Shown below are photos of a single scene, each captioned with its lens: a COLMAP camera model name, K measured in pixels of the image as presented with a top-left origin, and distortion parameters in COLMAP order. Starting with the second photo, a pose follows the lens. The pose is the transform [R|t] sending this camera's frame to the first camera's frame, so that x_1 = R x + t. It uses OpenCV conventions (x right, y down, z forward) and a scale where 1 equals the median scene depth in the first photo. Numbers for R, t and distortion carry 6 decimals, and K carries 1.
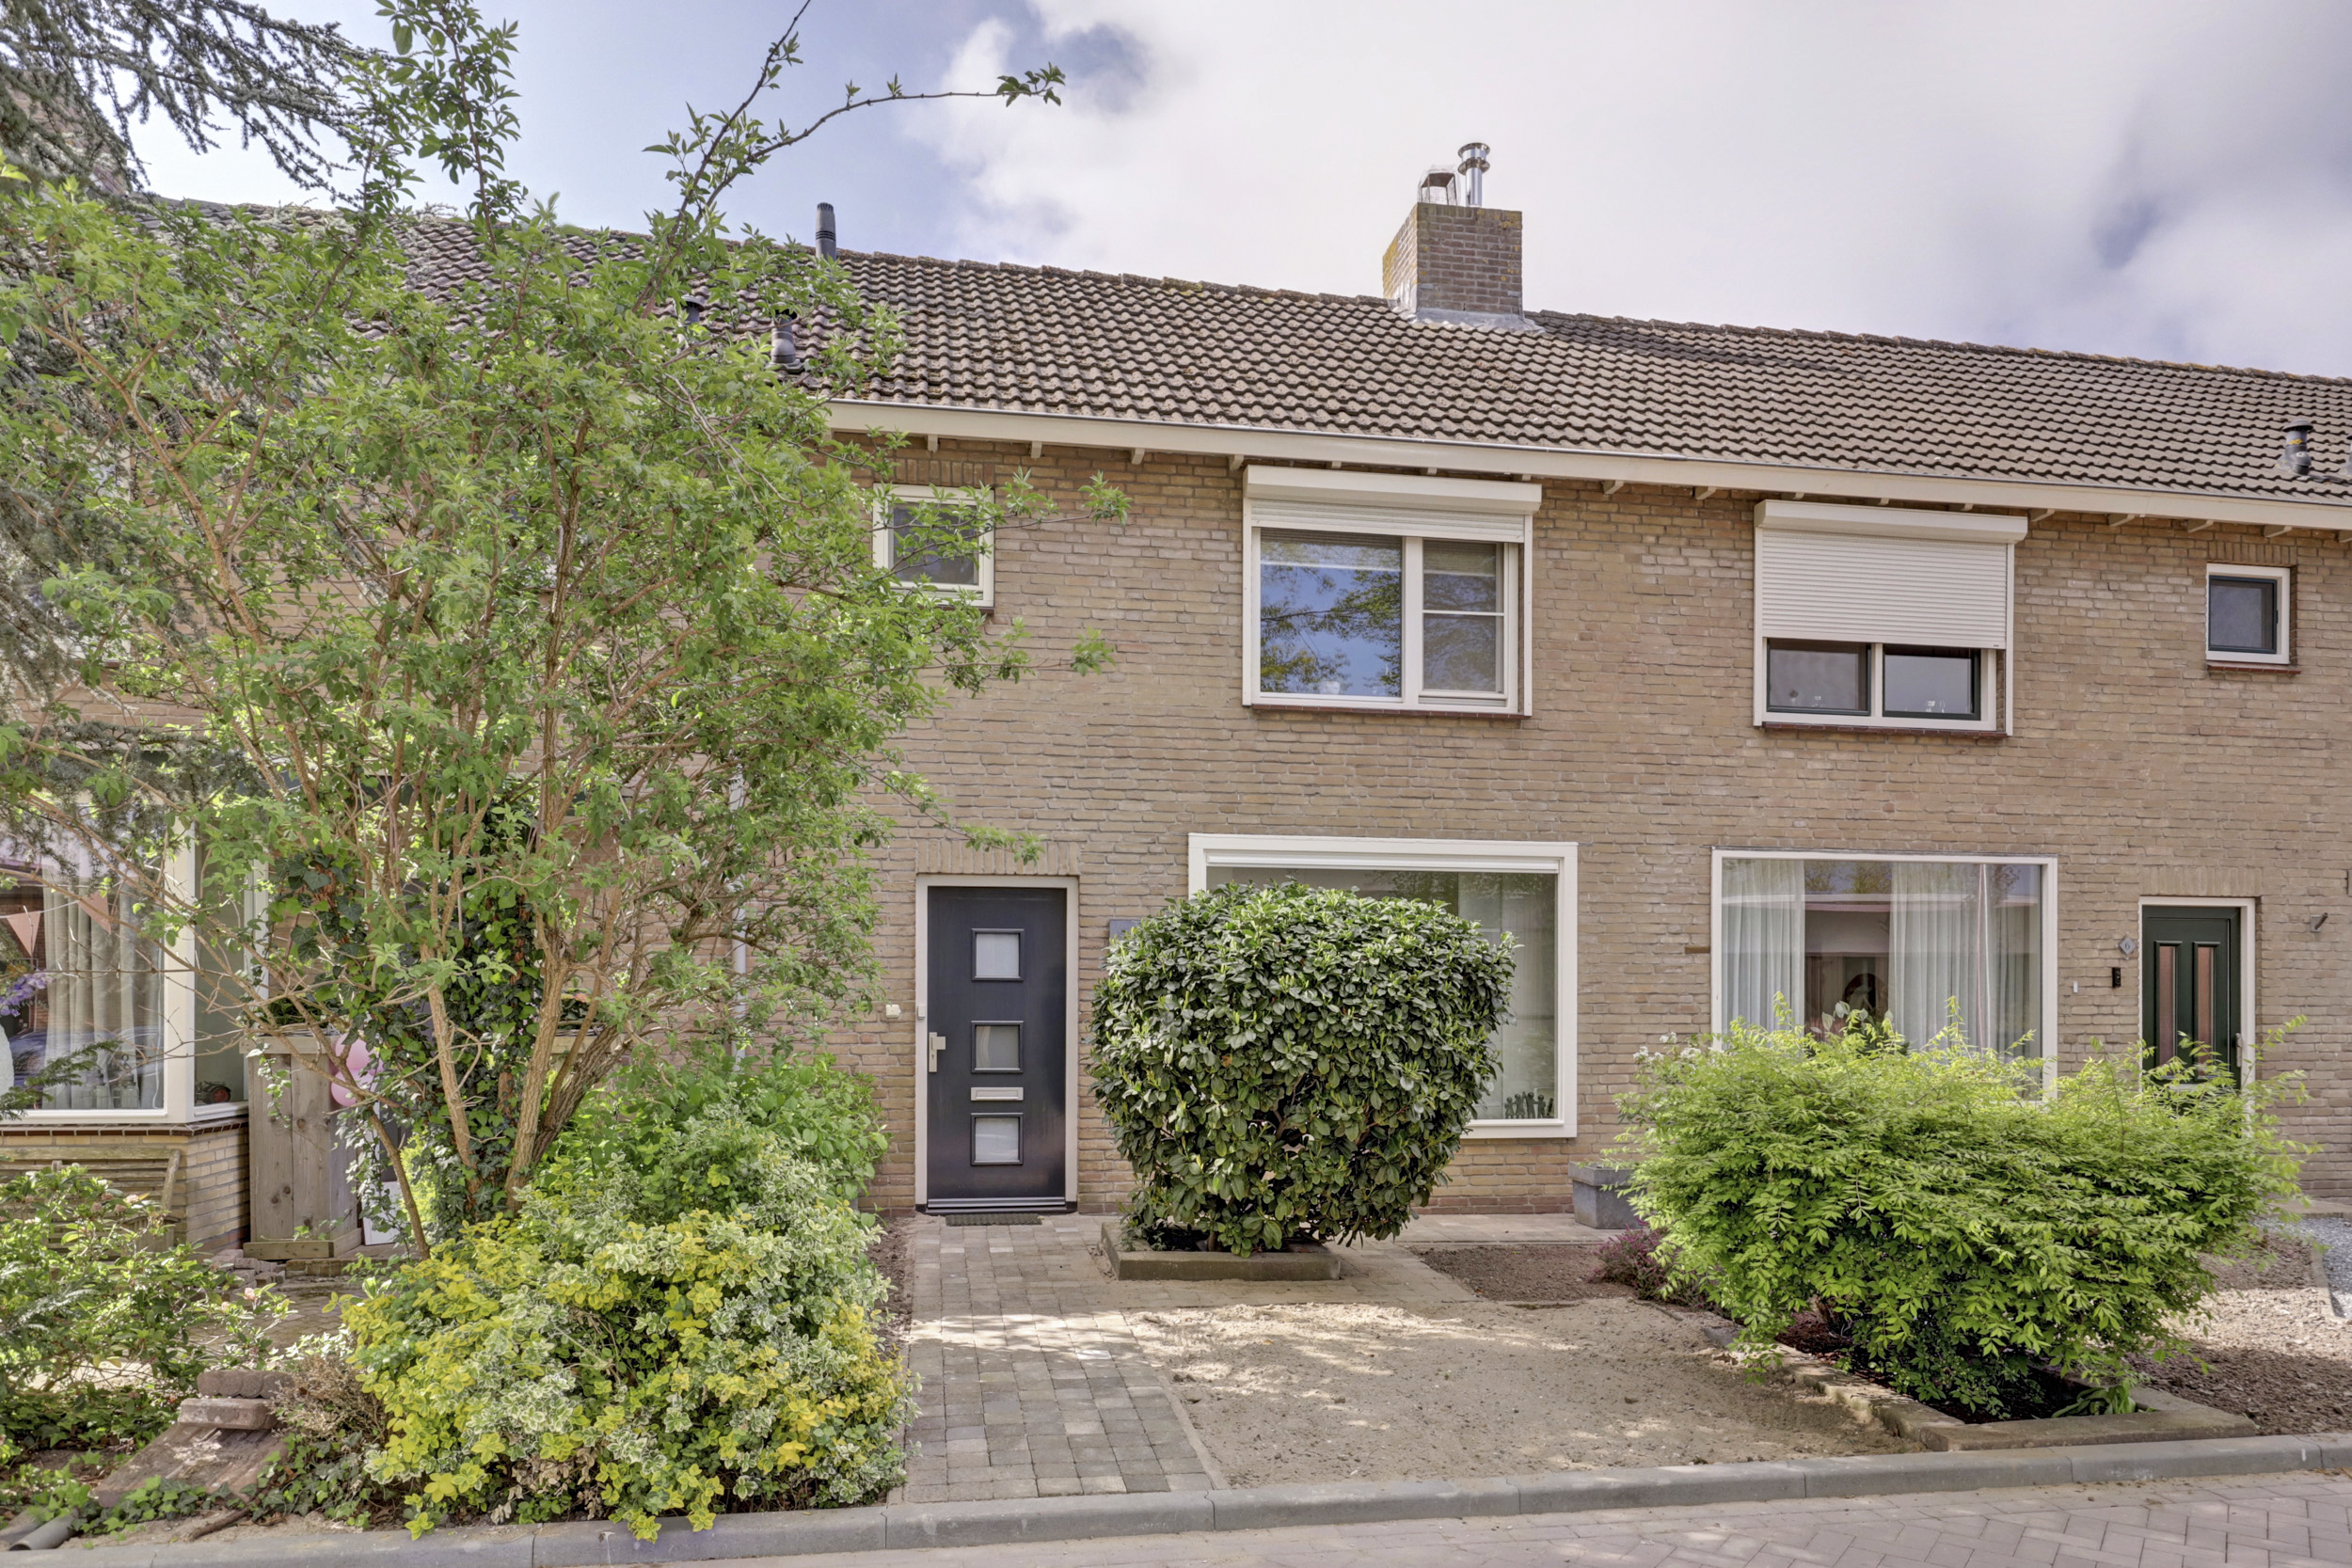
lens RADIAL K [[1480.3, 0, 1183.8], [0, 1480.3, 1010.8], [0, 0, 1]] dist [0.000775, -0.000280]
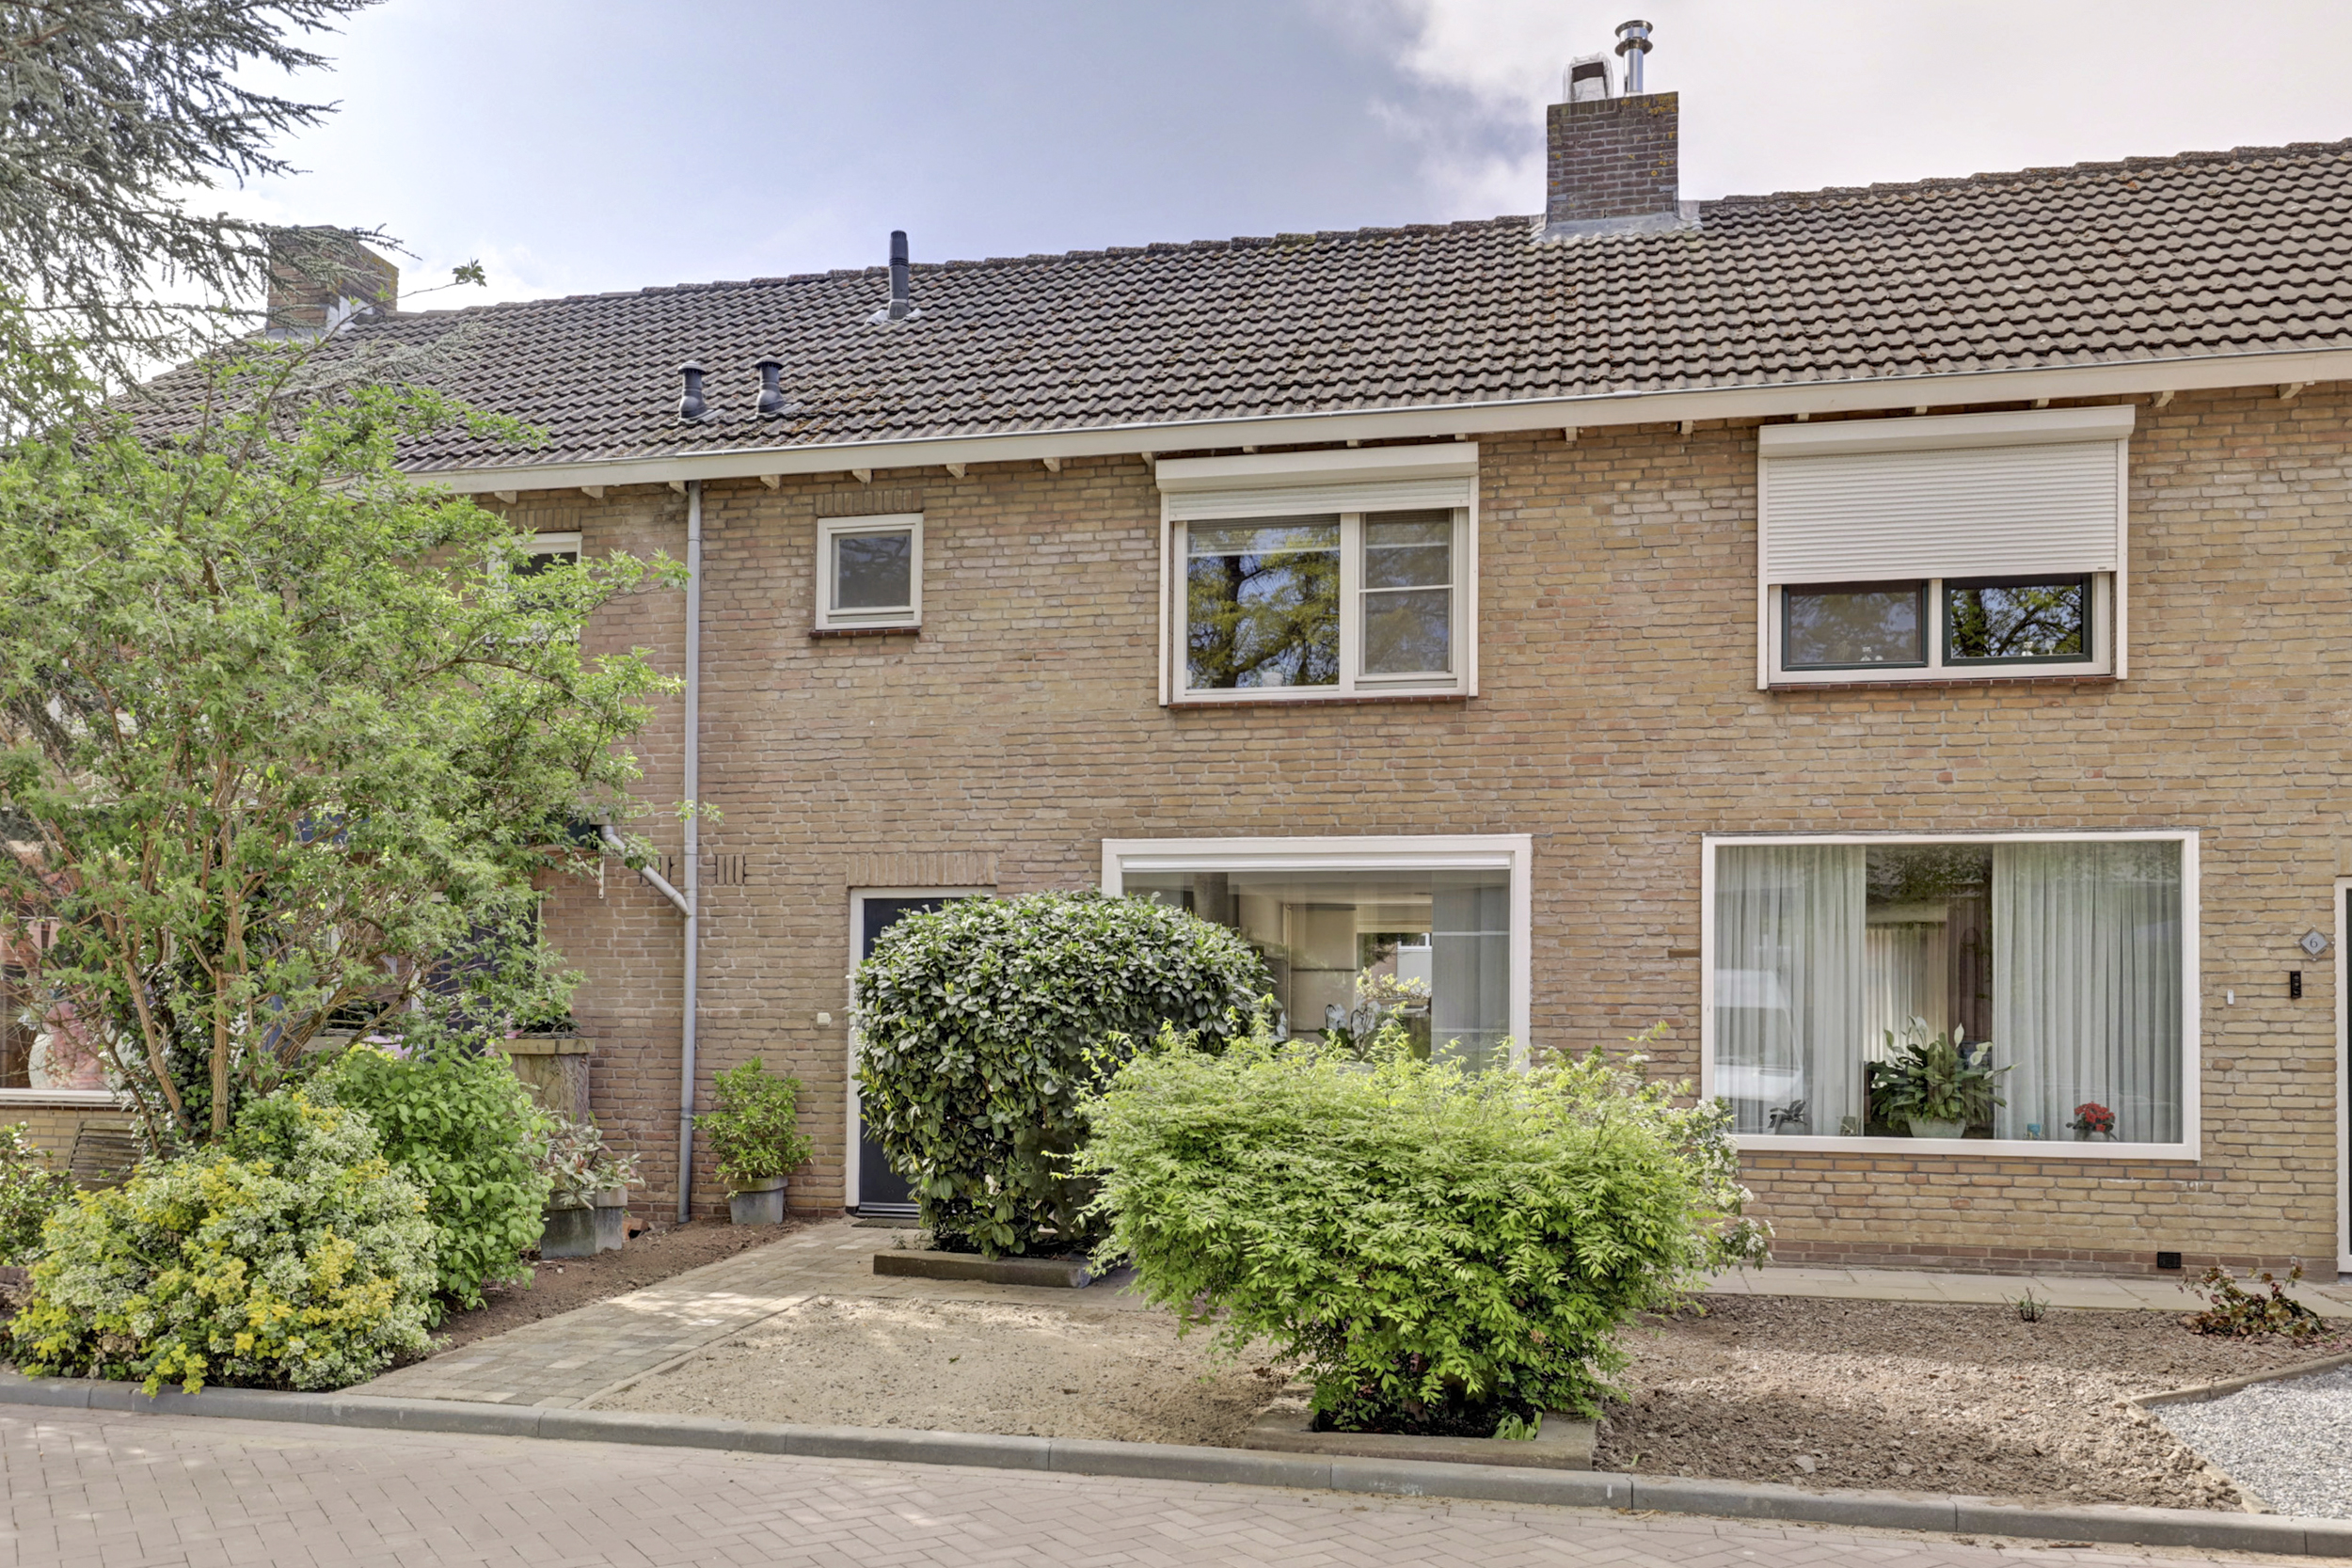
lens RADIAL K [[1807.7, 0, 1158.7], [0, 1807.7, 970.5], [0, 0, 1]] dist [0.003340, 0.000589]
pose [[0.927640, -0.005441, -0.373435, 0.480216], [-0.007593, 0.999412, -0.033424, 0.006424], [0.373398, 0.033841, 0.927054, -0.090563]]
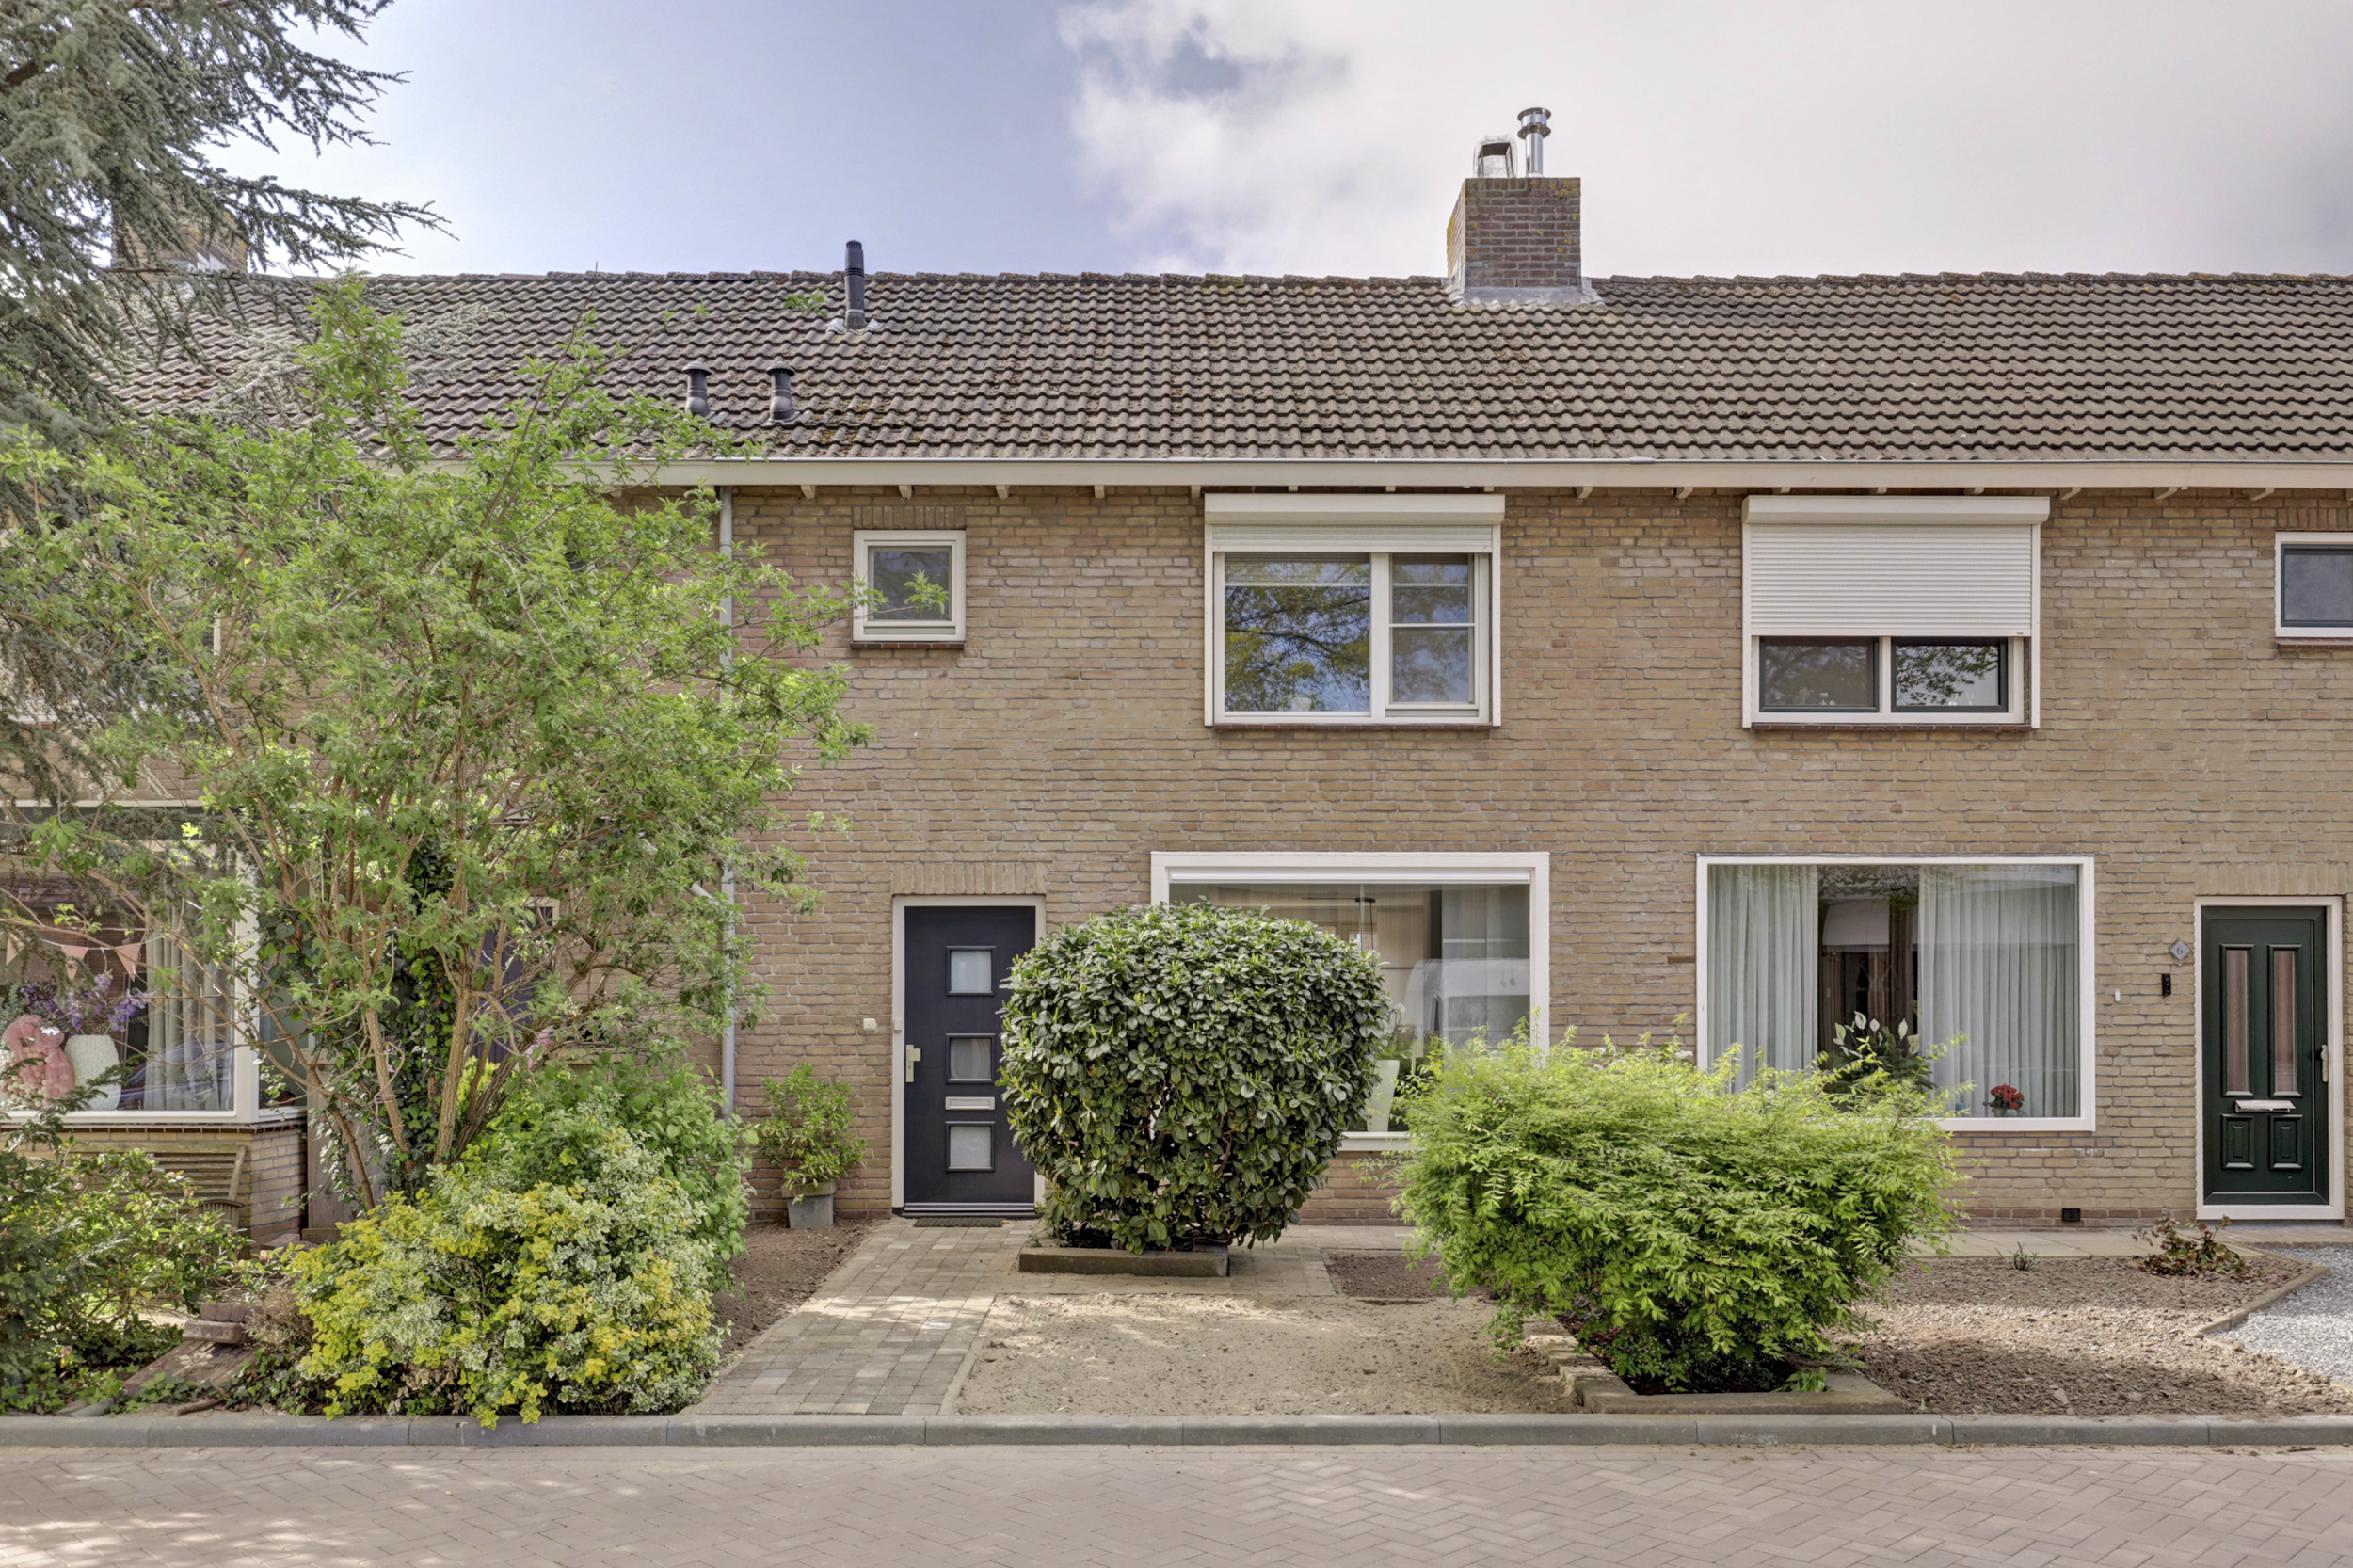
lens RADIAL K [[1743.8, 0, 1180.5], [0, 1743.8, 993.4], [0, 0, 1]] dist [0.001903, 0.004029]
pose [[0.987164, -0.005149, -0.159625, 0.215469], [0.002891, 0.999893, -0.014375, -0.003575], [0.159682, 0.013729, 0.987073, -0.194042]]
